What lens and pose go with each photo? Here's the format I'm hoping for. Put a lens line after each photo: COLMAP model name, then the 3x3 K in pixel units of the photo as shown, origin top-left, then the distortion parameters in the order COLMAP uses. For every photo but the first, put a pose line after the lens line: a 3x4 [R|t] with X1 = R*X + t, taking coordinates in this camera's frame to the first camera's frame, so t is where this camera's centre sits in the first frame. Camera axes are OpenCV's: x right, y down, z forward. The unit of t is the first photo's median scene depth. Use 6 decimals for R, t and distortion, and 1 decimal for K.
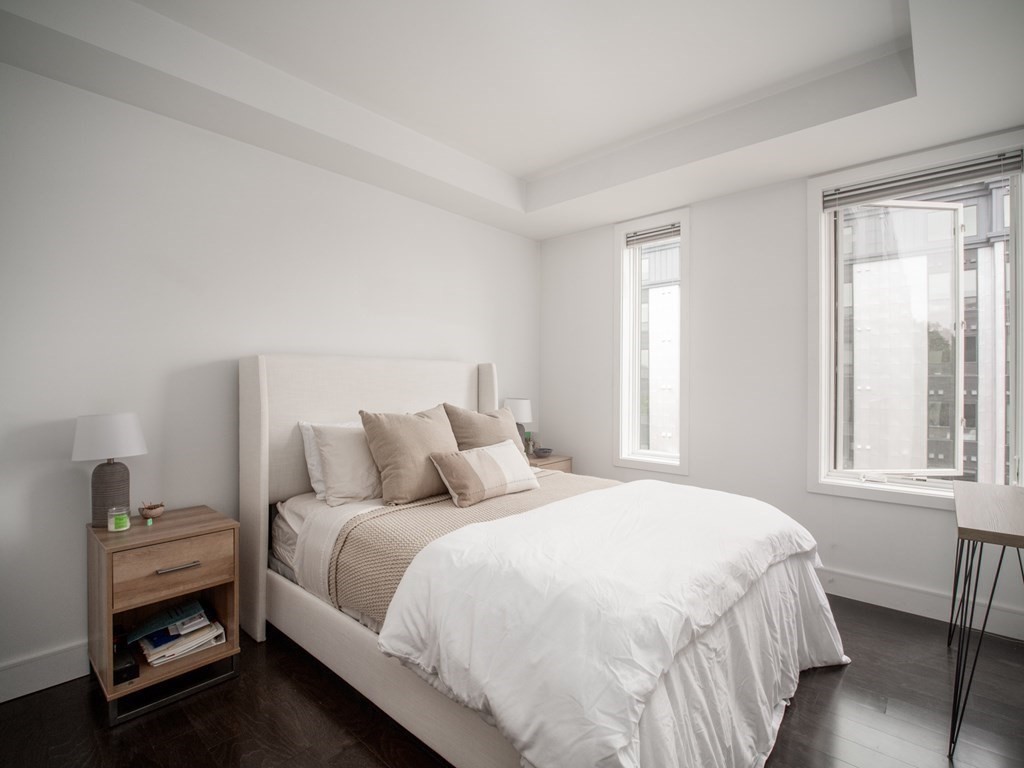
lens RADIAL K [[494.6, 0, 555.3], [0, 494.6, 382.4], [0, 0, 1]] dist [-0.015187, -0.000252]
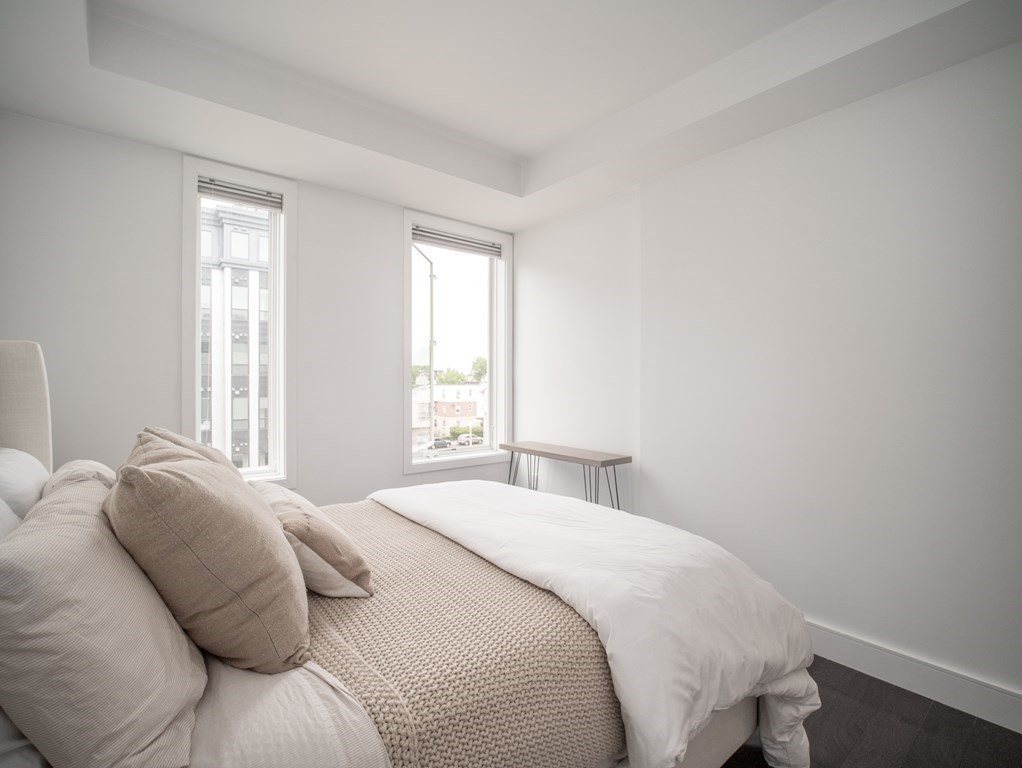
lens RADIAL K [[450.0, 0, 511.0], [0, 450.0, 384.0], [0, 0, 1]] dist [-0.012706, -0.000037]
pose [[0.226441, -0.004392, 0.974015, -0.239249], [-0.003116, 0.999981, 0.005233, -0.001082], [-0.974020, -0.004220, 0.226423, 0.253028]]
